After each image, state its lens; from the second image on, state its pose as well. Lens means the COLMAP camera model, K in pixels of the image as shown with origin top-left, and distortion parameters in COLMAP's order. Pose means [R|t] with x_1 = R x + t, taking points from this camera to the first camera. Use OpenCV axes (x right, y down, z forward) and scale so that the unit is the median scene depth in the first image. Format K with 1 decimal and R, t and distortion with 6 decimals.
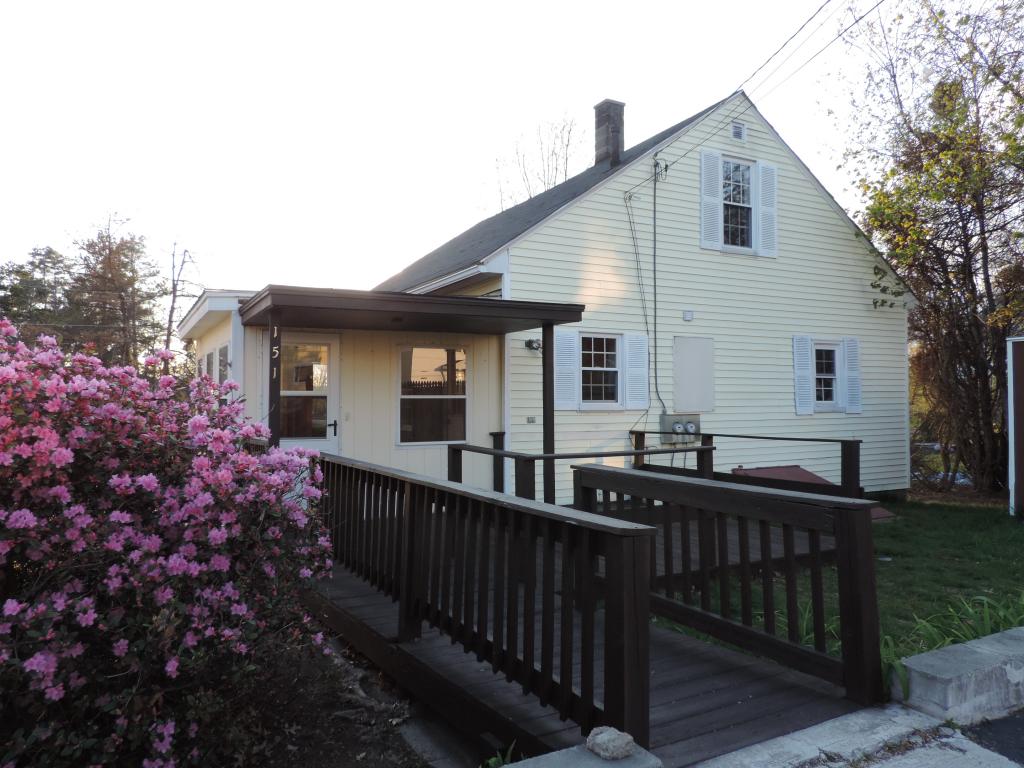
lens RADIAL K [[726.4, 0, 500.3], [0, 726.4, 384.8], [0, 0, 1]] dist [-0.005699, -0.003973]
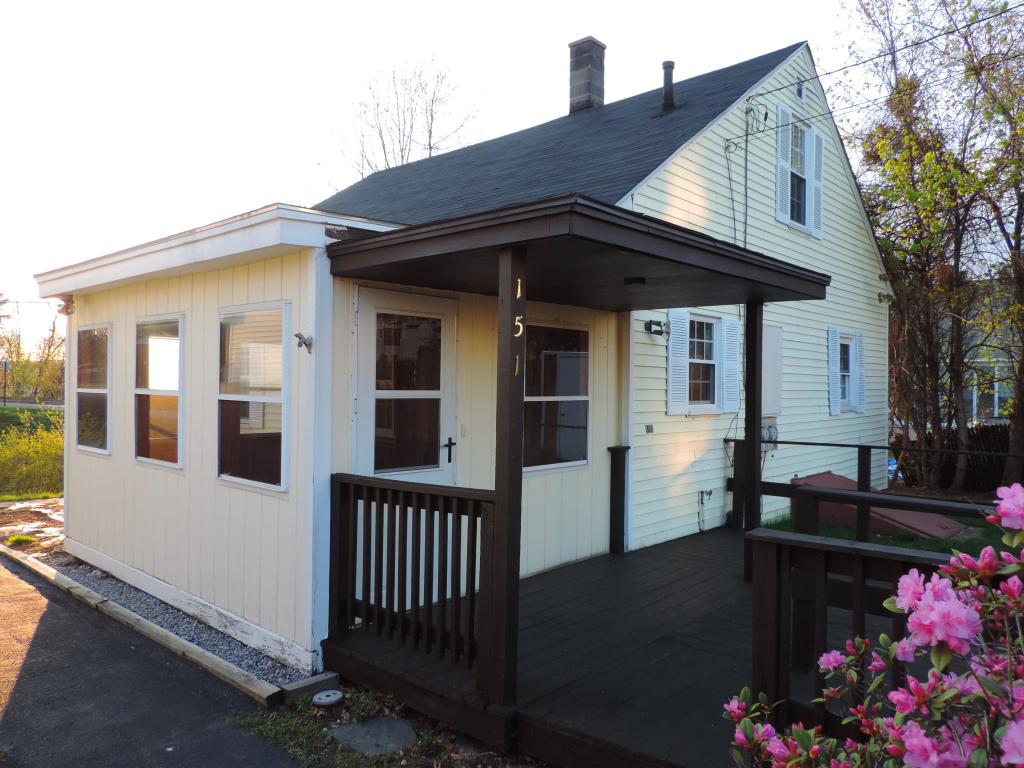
lens RADIAL K [[726.4, 0, 500.3], [0, 726.4, 384.8], [0, 0, 1]] dist [-0.005699, -0.003973]
pose [[0.940668, 0.012265, 0.339107, -0.326578], [-0.021137, 0.999524, 0.022482, -0.009359], [-0.338669, -0.028316, 0.940479, 0.327004]]
